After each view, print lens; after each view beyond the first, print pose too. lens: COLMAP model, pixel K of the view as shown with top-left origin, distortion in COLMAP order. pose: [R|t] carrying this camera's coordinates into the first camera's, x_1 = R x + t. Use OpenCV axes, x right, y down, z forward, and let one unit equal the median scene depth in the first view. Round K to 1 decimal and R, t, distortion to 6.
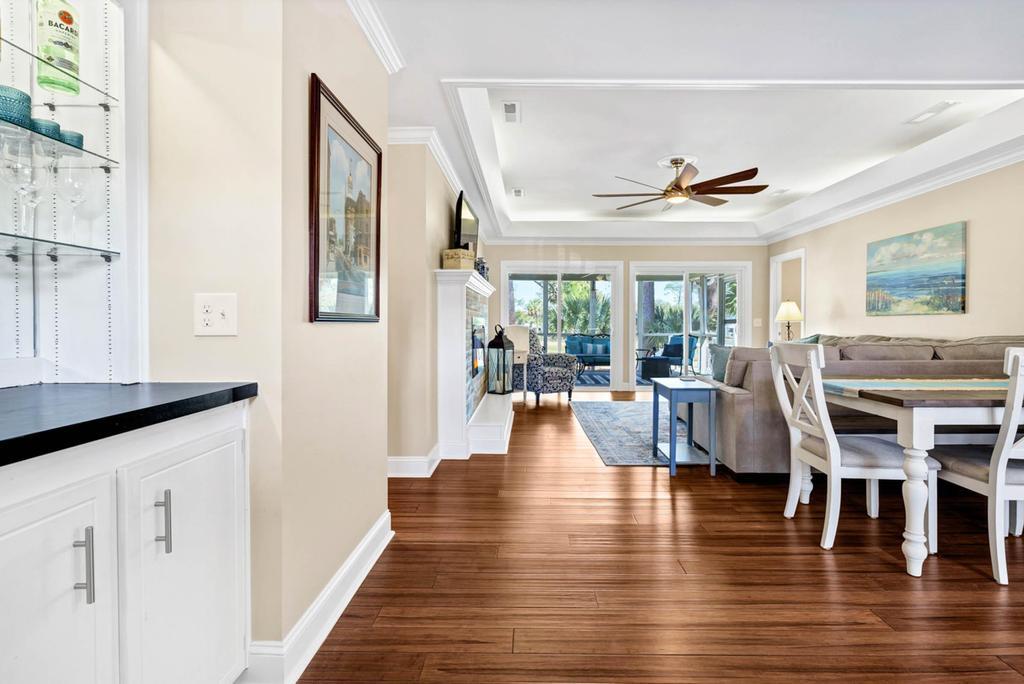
lens RADIAL K [[479.8, 0, 508.2], [0, 479.8, 325.5], [0, 0, 1]] dist [-0.013769, -0.000377]
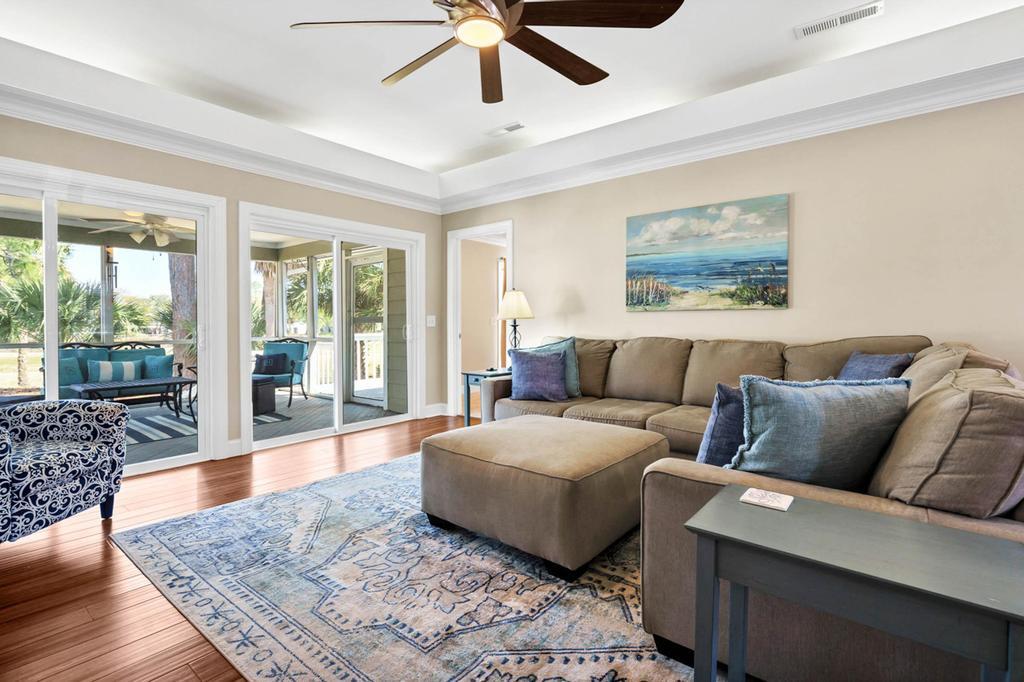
lens RADIAL K [[479.8, 0, 508.2], [0, 479.8, 324.5], [0, 0, 1]] dist [-0.013769, -0.000377]
pose [[0.593072, -0.002285, 0.805146, 0.022526], [0.005574, 0.999984, -0.001267, 0.000148], [-0.805130, 0.005240, 0.593075, 0.756298]]
